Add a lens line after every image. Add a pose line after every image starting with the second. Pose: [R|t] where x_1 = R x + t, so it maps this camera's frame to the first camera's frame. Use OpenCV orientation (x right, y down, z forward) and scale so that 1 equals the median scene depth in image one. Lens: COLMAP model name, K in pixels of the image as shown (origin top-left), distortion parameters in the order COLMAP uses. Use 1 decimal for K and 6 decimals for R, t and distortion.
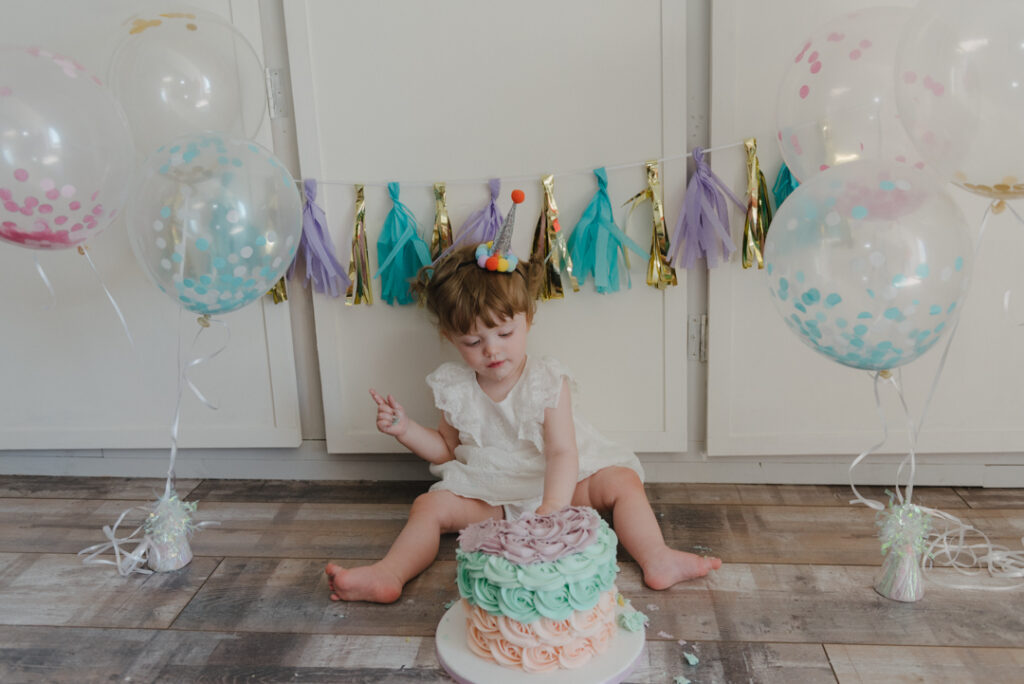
lens RADIAL K [[953.5, 0, 512.0], [0, 953.5, 342.0], [0, 0, 1]] dist [-0.015707, 0.003935]
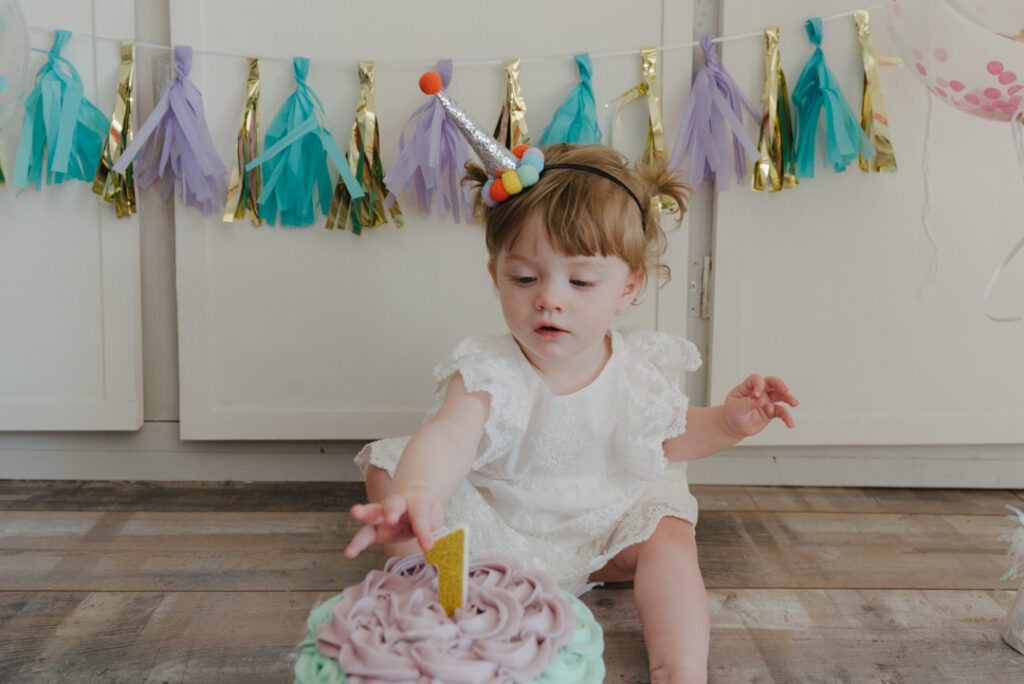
lens RADIAL K [[975.4, 0, 566.1], [0, 975.4, 231.8], [0, 0, 1]] dist [-0.004396, -0.001799]
pose [[0.986972, 0.043087, 0.155013, -0.035222], [-0.018953, 0.987901, -0.153923, 0.079007], [-0.159770, 0.148980, 0.975848, 0.261949]]
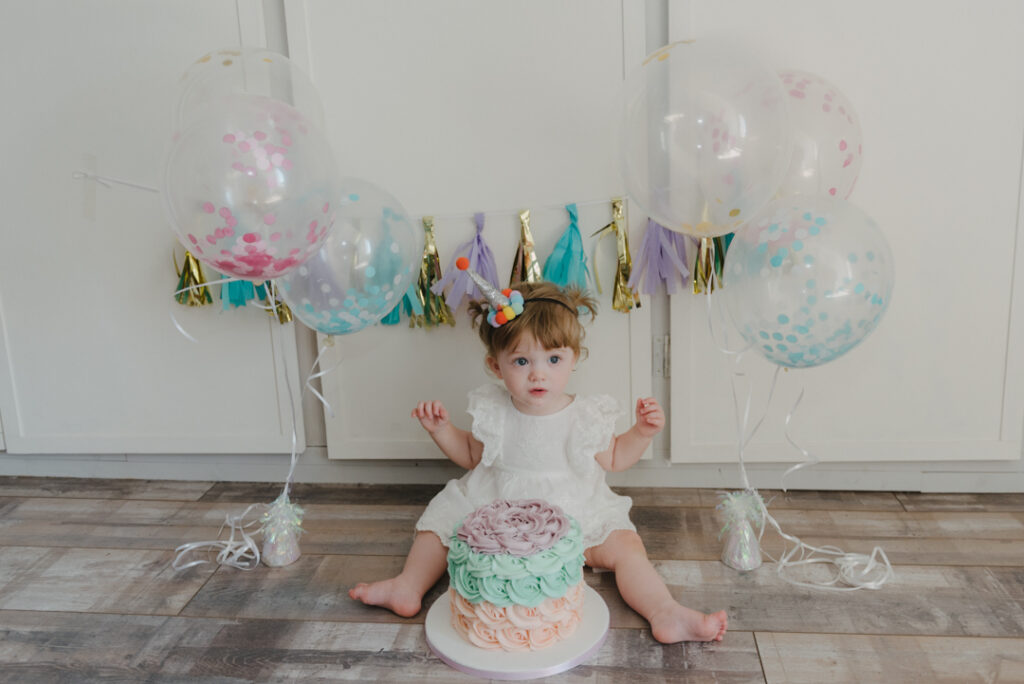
lens RADIAL K [[931.6, 0, 533.5], [0, 931.6, 320.6], [0, 0, 1]] dist [-0.029080, 0.002622]
pose [[0.999984, 0.003268, -0.004687, 0.054148], [-0.003390, 0.999650, -0.026236, -0.017668], [0.004600, 0.026252, 0.999645, -0.089251]]
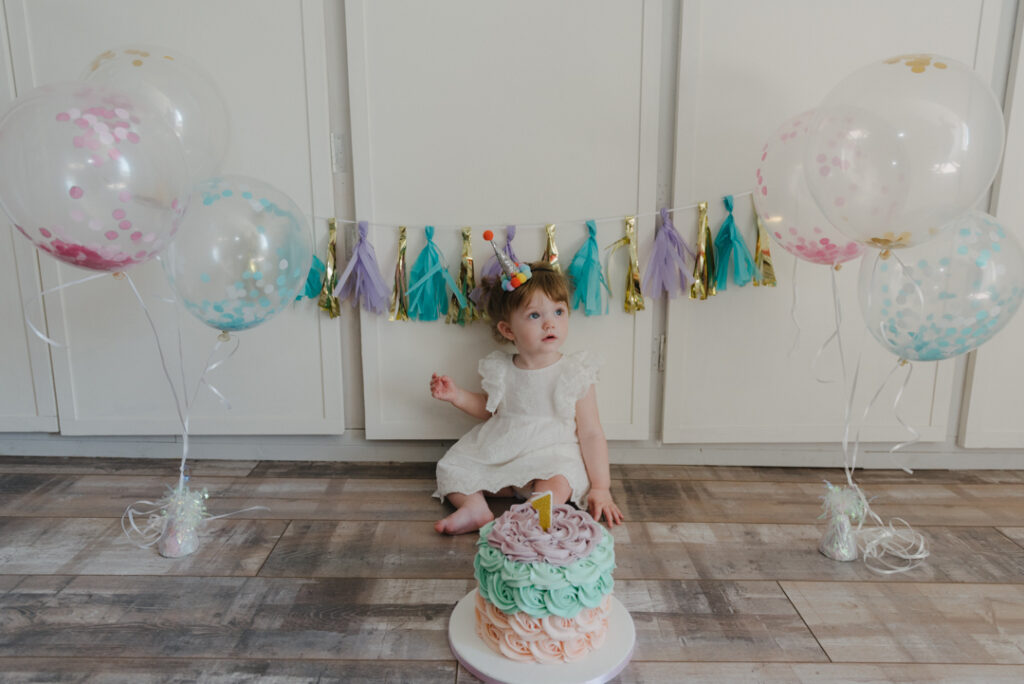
lens RADIAL K [[732.2, 0, 512.0], [0, 732.2, 342.0], [0, 0, 1]] dist [-0.001076, -0.001251]
pose [[0.994767, 0.021222, 0.099941, -0.112808], [-0.016791, 0.998847, -0.044975, 0.031799], [-0.100780, 0.043061, 0.993976, 0.016163]]
